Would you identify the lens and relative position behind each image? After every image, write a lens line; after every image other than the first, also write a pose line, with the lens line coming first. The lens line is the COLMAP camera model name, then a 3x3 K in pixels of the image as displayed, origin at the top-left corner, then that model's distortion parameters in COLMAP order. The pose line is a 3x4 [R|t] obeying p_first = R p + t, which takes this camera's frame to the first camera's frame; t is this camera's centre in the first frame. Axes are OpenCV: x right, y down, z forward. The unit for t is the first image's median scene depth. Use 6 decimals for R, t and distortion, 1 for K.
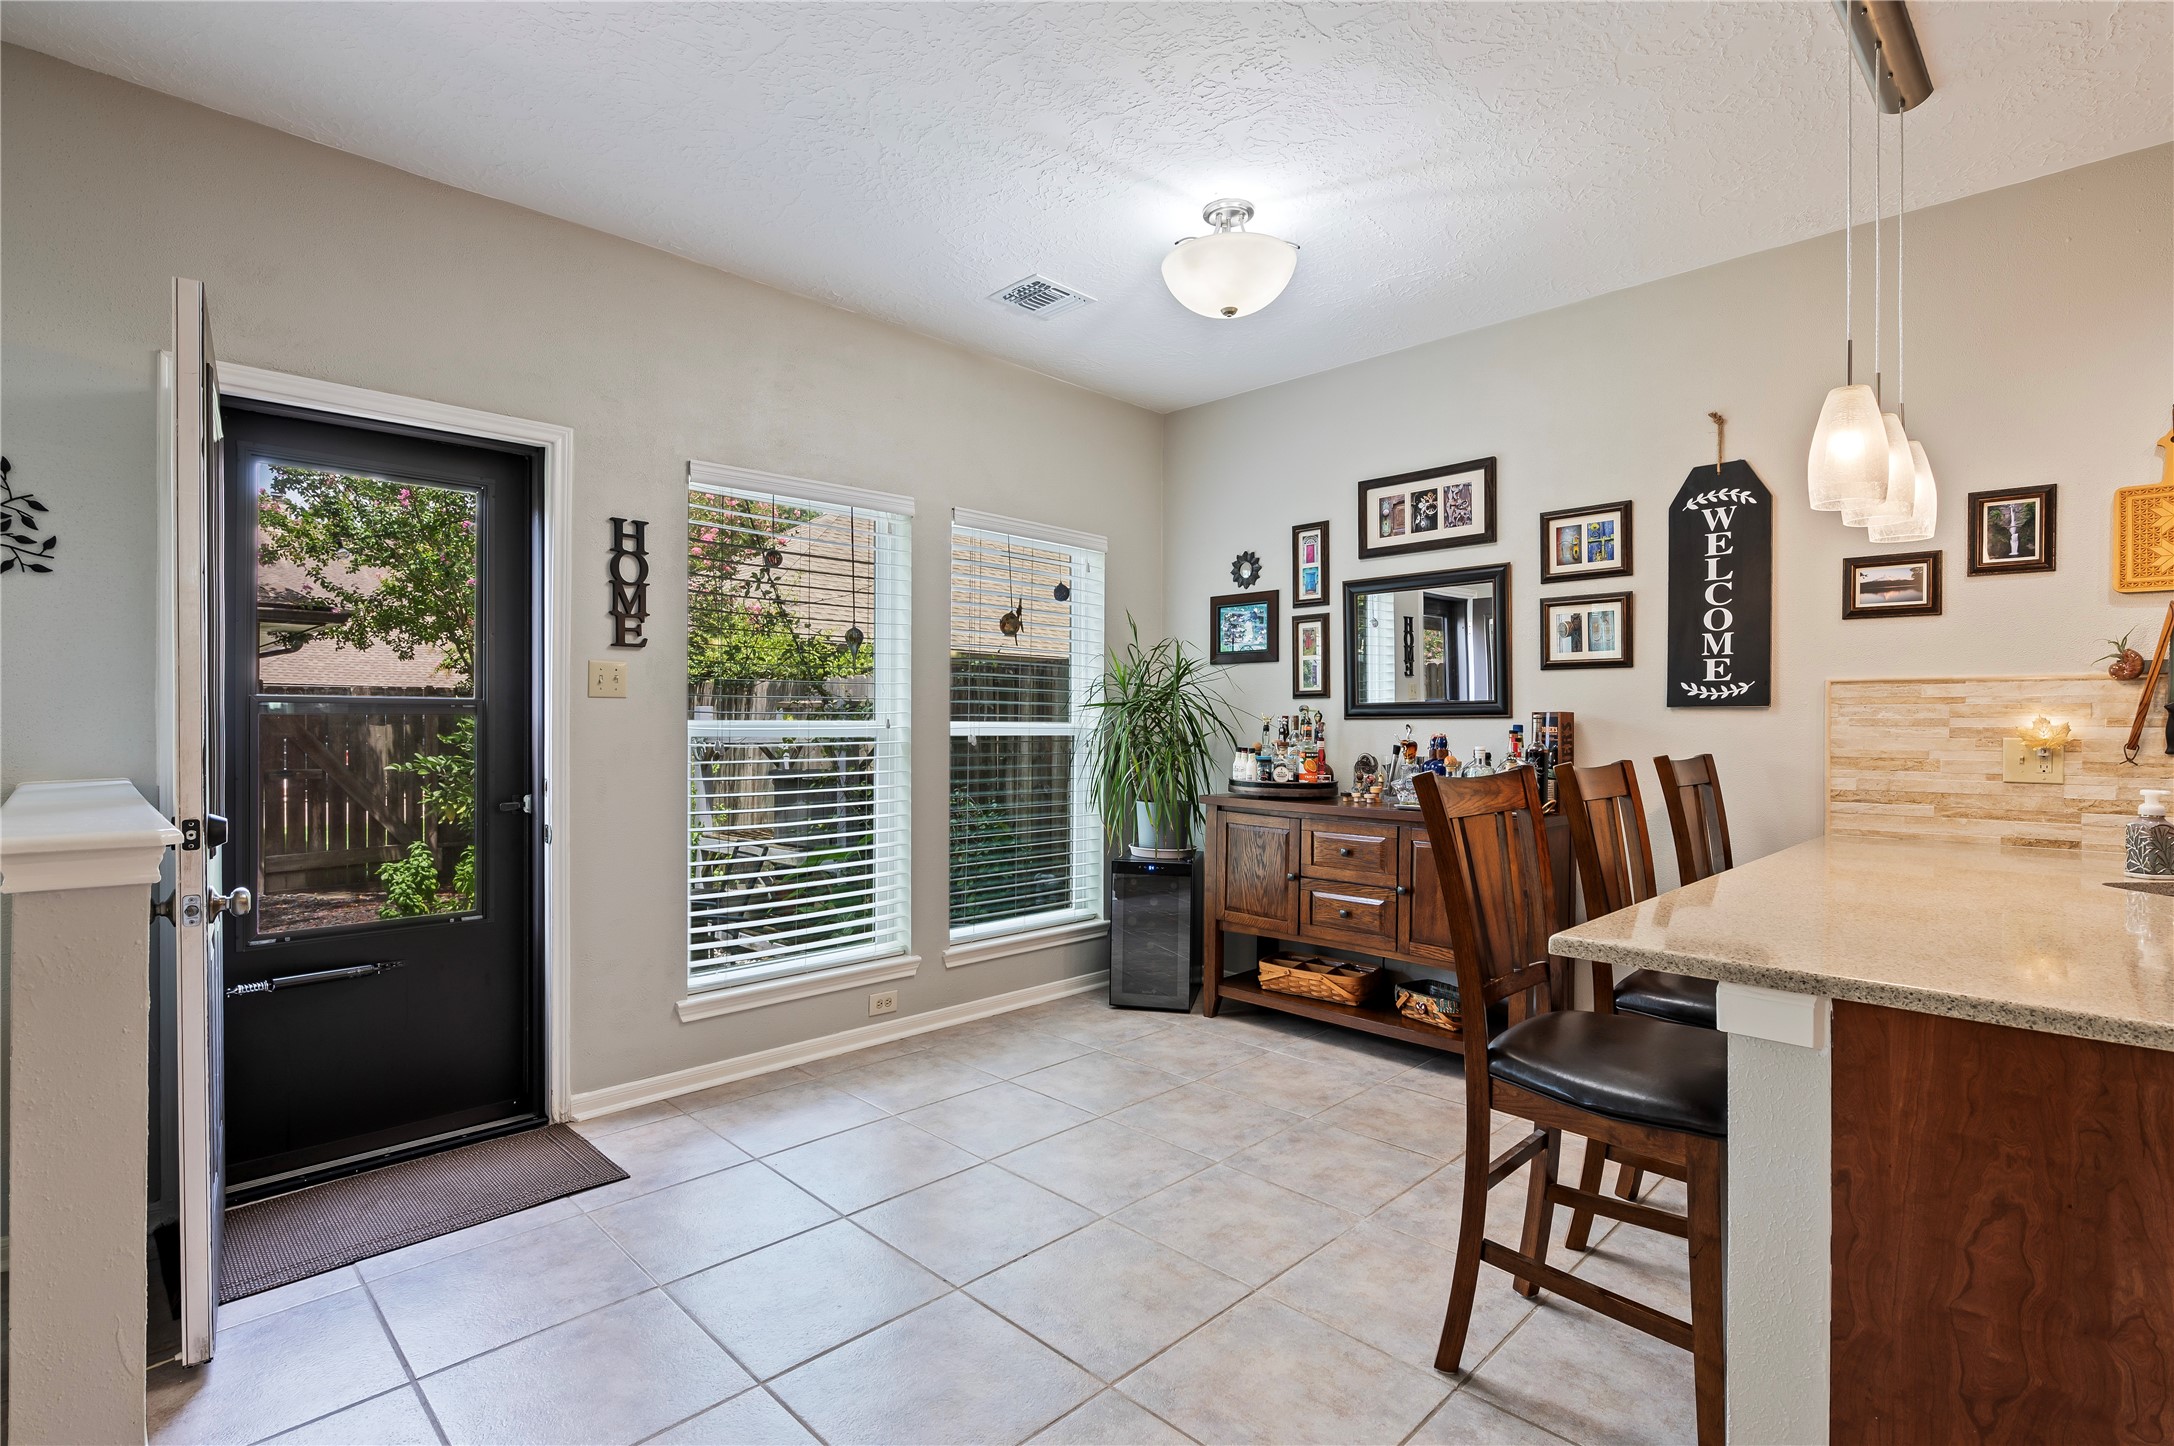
lens RADIAL K [[1047.2, 0, 1095.7], [0, 1047.2, 720.3], [0, 0, 1]] dist [-0.003198, -0.001136]
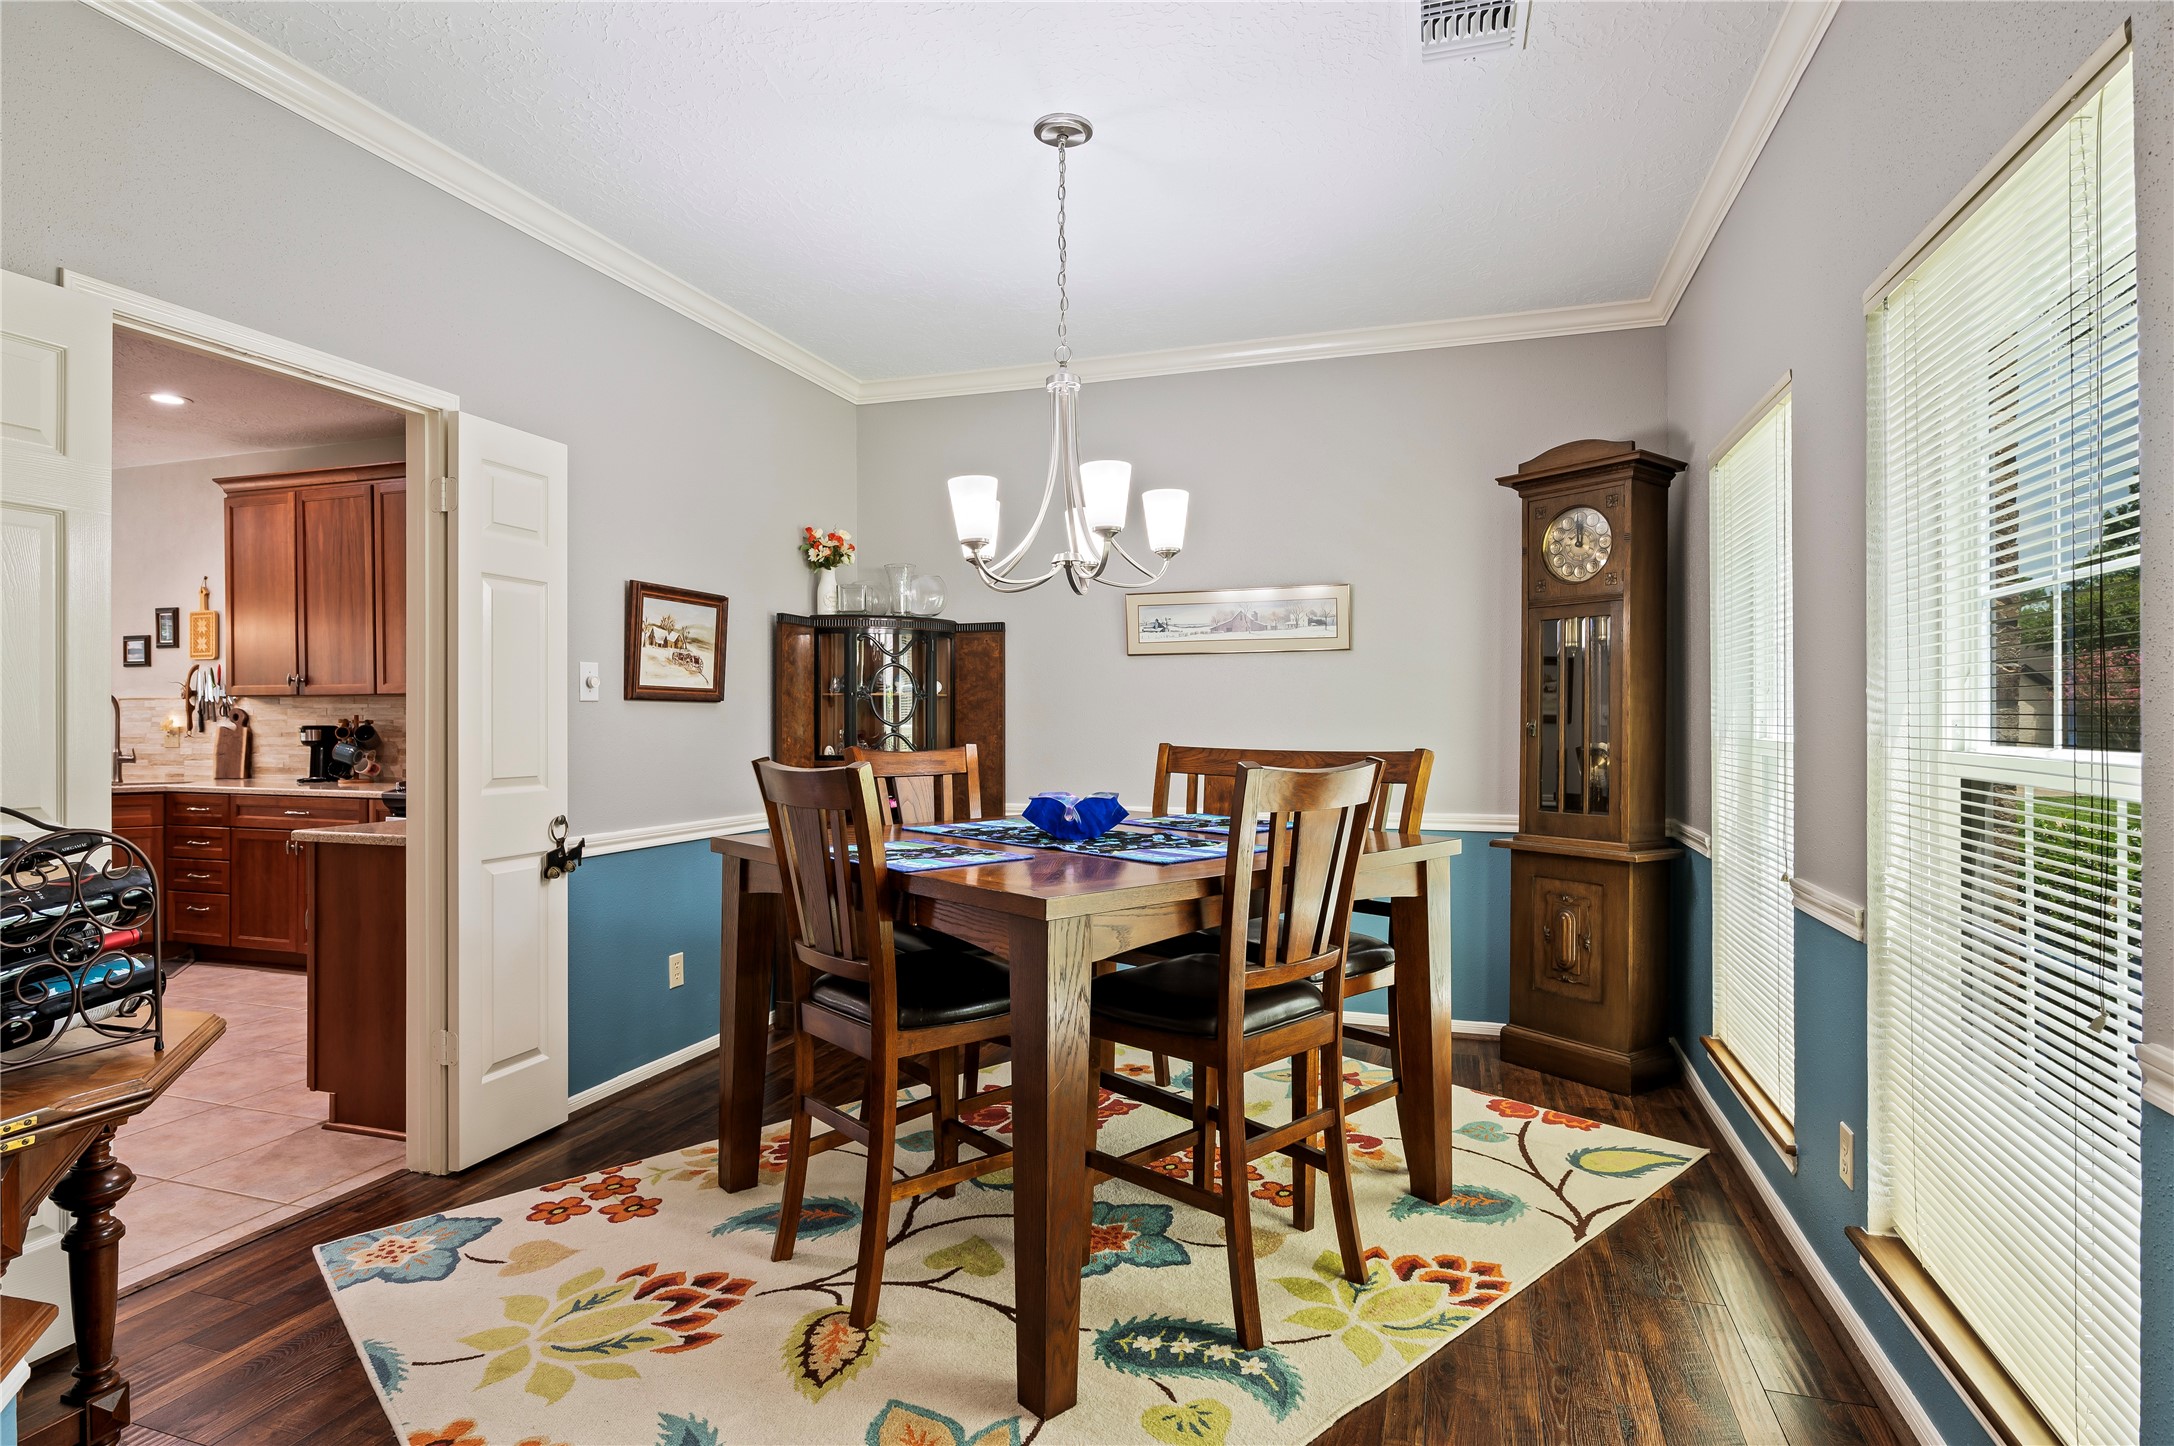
lens RADIAL K [[1130.9, 0, 1097.9], [0, 1130.9, 716.6], [0, 0, 1]] dist [-0.006144, 0.000464]
pose [[0.894695, -0.010870, 0.446546, 1.323053], [0.011566, 0.999932, 0.001168, 0.014018], [-0.446529, 0.004119, 0.894760, -1.604409]]
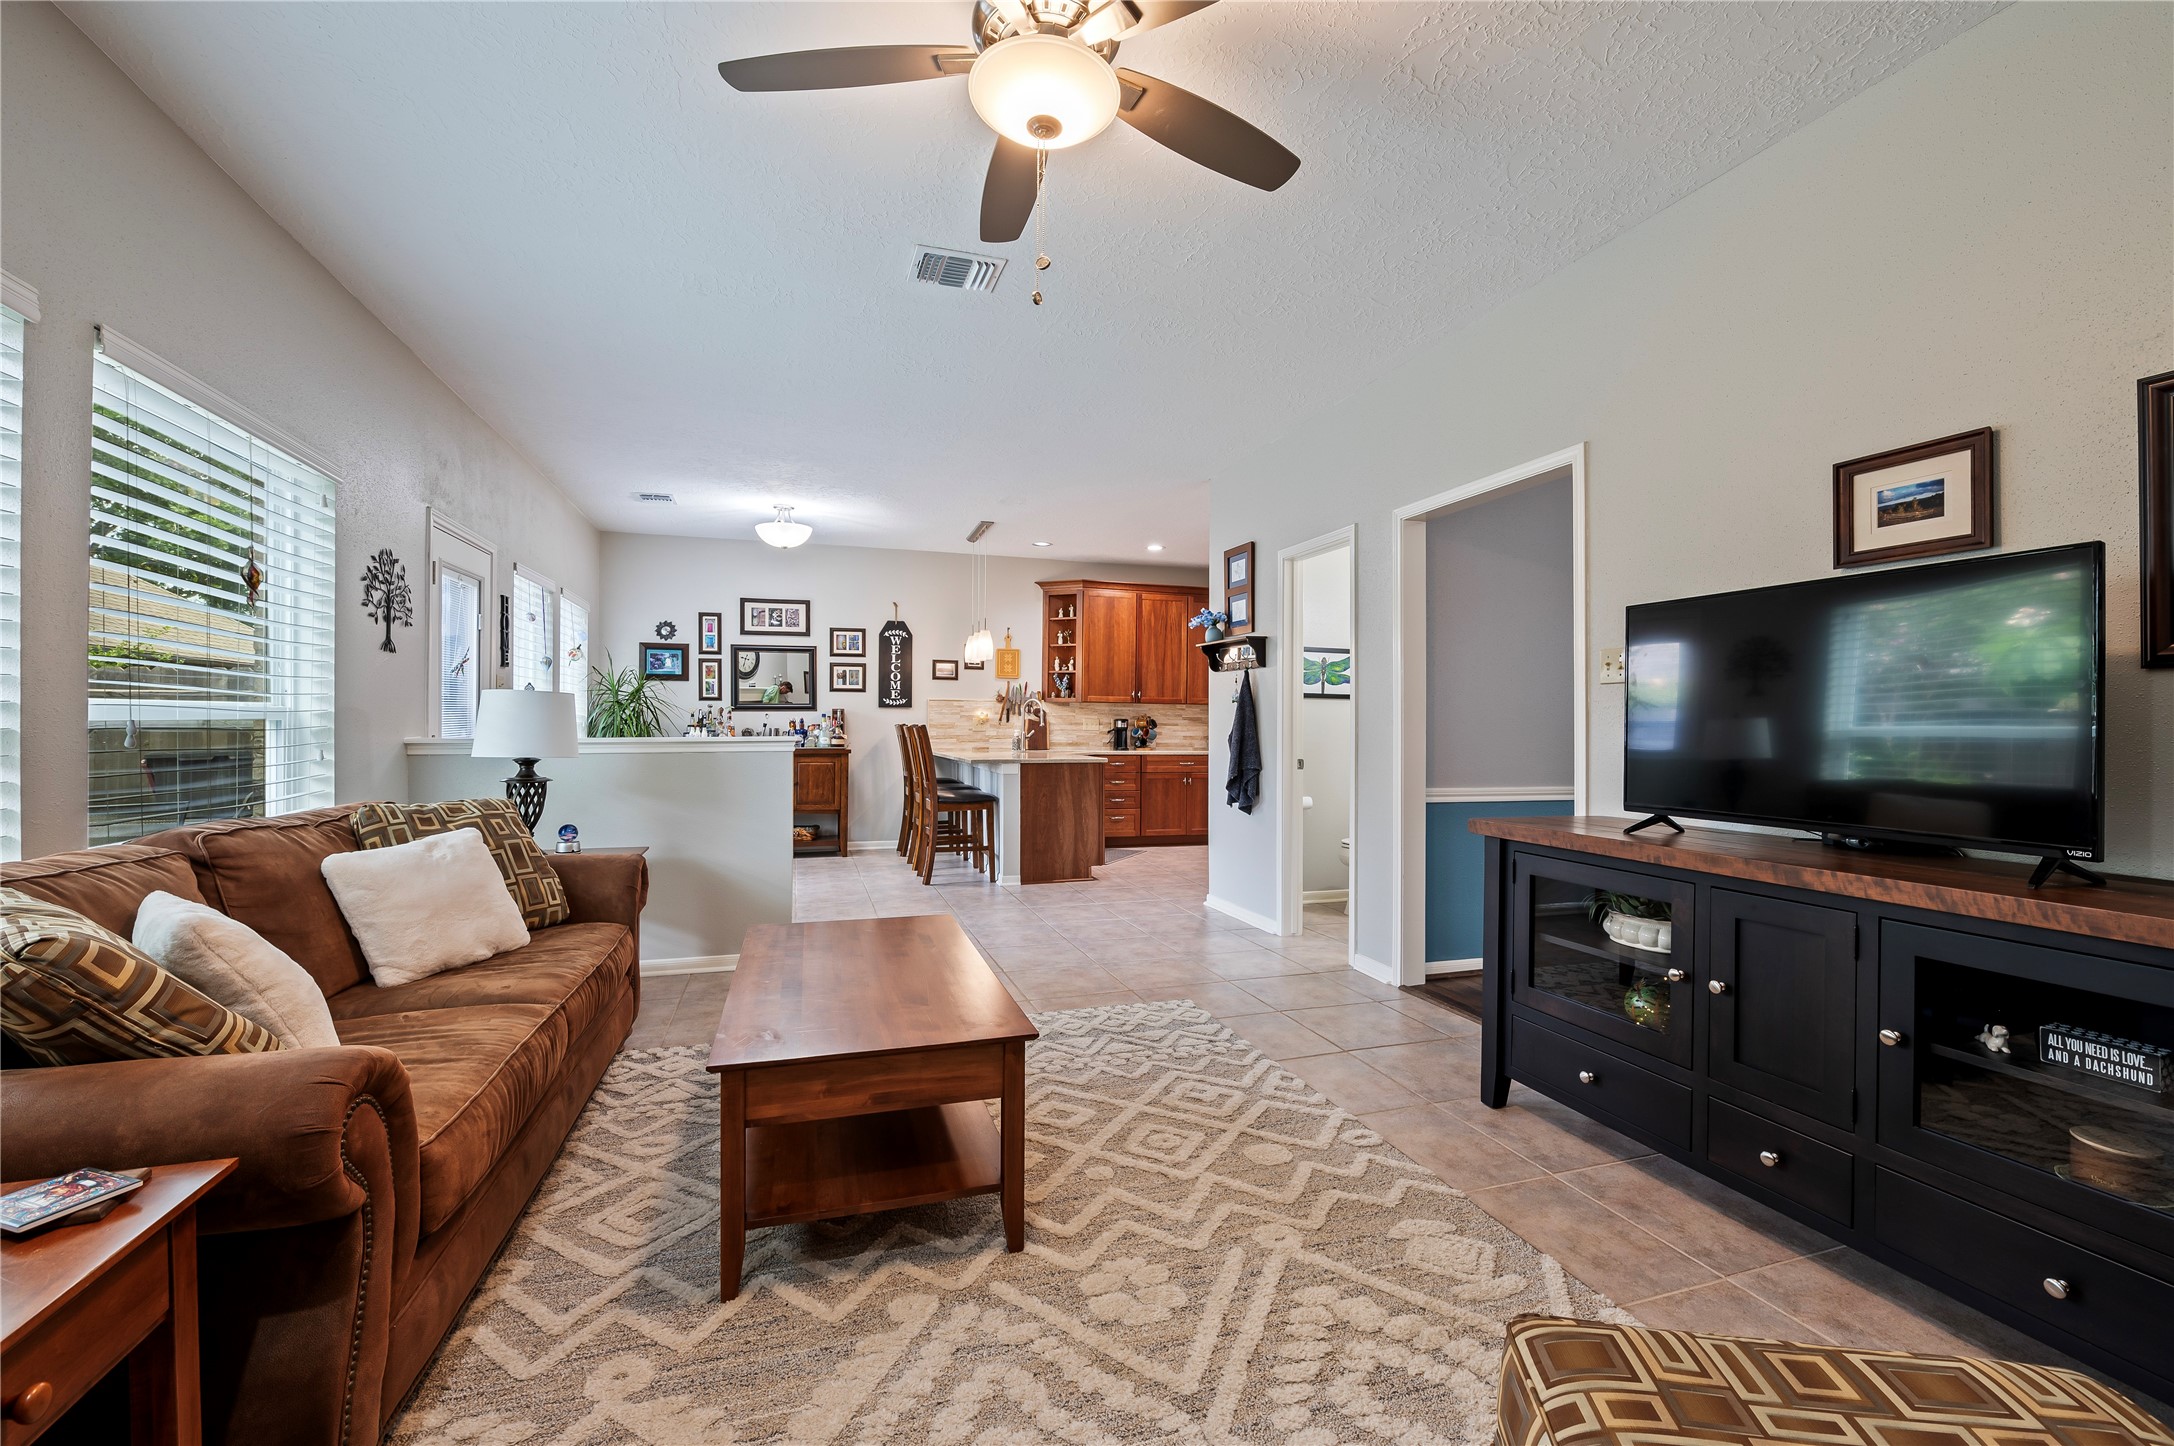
lens RADIAL K [[909.3, 0, 1087.0], [0, 909.3, 723.0], [0, 0, 1]] dist [-0.000267, -0.002924]
pose [[0.464230, 0.002010, 0.885712, -1.337871], [-0.002153, 0.999997, -0.001140, 0.030268], [-0.885712, -0.001378, 0.464233, -0.591441]]
